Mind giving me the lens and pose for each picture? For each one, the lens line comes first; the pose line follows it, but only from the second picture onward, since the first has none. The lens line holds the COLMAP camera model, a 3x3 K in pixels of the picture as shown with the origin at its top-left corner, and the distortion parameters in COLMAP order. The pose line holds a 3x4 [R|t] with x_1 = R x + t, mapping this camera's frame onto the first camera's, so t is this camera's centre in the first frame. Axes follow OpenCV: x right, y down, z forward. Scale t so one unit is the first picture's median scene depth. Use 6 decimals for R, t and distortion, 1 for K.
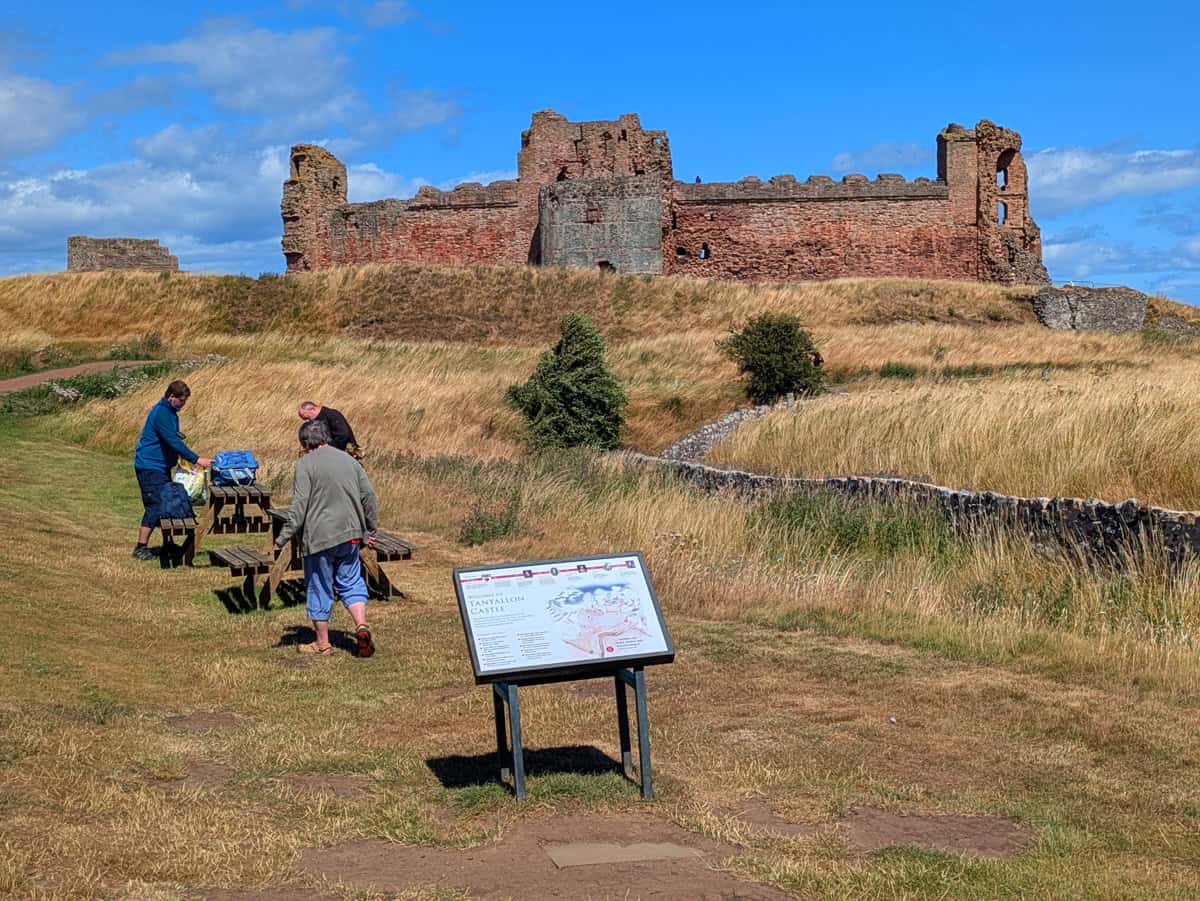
lens RADIAL K [[1039.8, 0, 600.0], [0, 1039.8, 450.5], [0, 0, 1]] dist [0.099664, -0.100326]
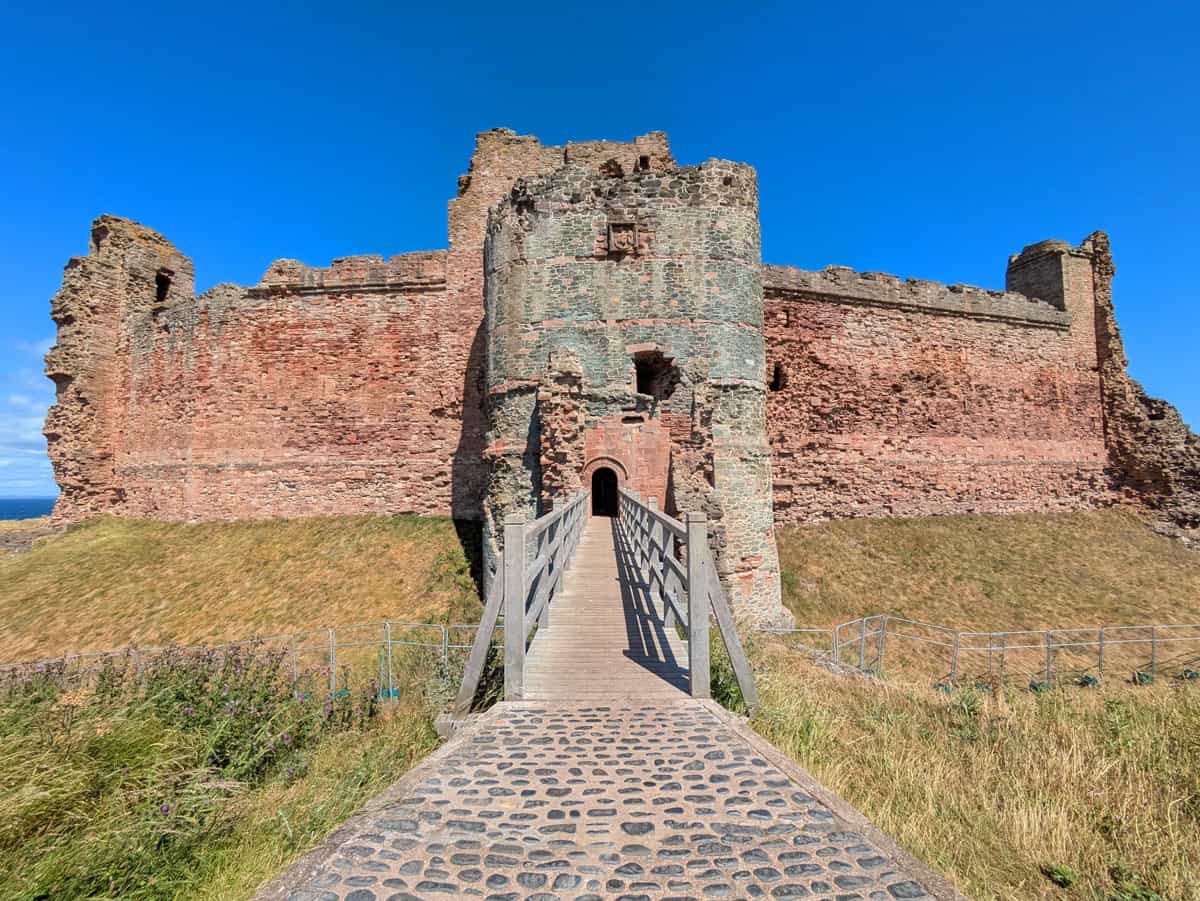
lens RADIAL K [[580.8, 0, 600.0], [0, 580.8, 450.5], [0, 0, 1]] dist [0.000473, -0.000114]
pose [[0.989587, 0.019998, 0.142537, -0.039437], [0.006171, 0.983496, -0.180824, -0.092313], [-0.143800, 0.179820, 0.973132, 0.696898]]
